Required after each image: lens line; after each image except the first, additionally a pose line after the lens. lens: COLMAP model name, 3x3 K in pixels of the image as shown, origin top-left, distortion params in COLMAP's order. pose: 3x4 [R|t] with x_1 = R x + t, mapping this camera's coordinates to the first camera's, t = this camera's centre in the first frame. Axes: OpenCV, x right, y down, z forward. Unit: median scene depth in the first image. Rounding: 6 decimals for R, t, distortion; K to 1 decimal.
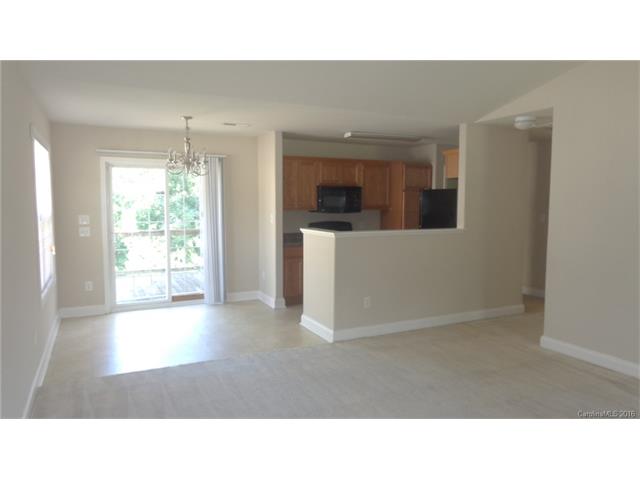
lens RADIAL K [[459.5, 0, 320.0], [0, 459.5, 240.0], [0, 0, 1]] dist [0.003659, -0.003358]
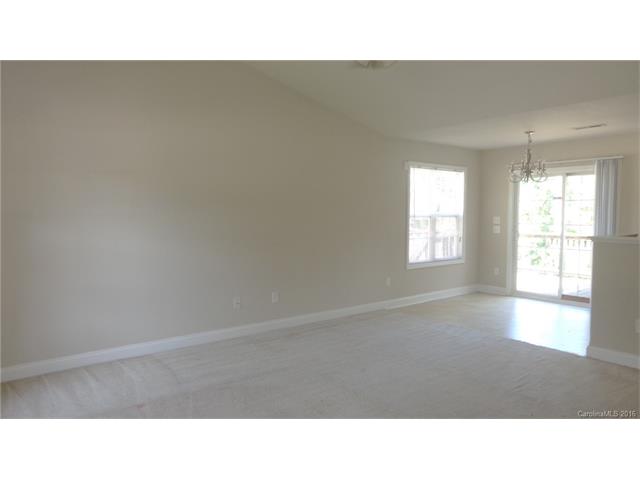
lens RADIAL K [[459.5, 0, 320.0], [0, 459.5, 240.0], [0, 0, 1]] dist [0.003659, -0.003358]
pose [[0.198521, 0.060974, -0.978198, 0.617169], [-0.083728, 0.995469, 0.045058, -0.004166], [0.976514, 0.072958, 0.202727, 0.225423]]
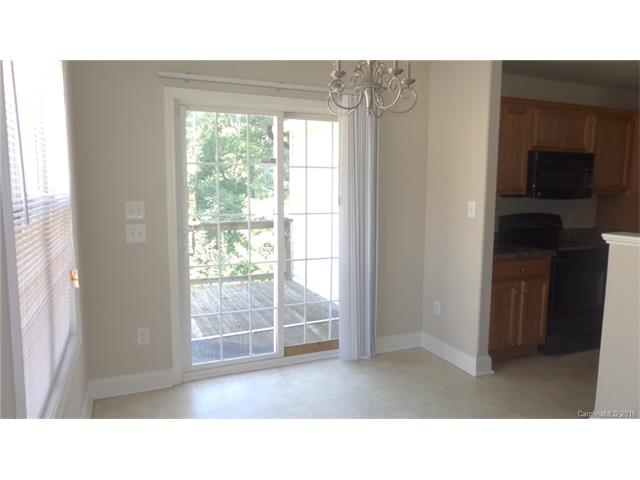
lens RADIAL K [[459.5, 0, 320.0], [0, 459.5, 240.0], [0, 0, 1]] dist [0.003659, -0.003358]
pose [[0.998823, 0.010197, -0.047430, -0.256815], [-0.008609, 0.999399, 0.033570, -0.027242], [0.047744, -0.033123, 0.998310, 0.451804]]
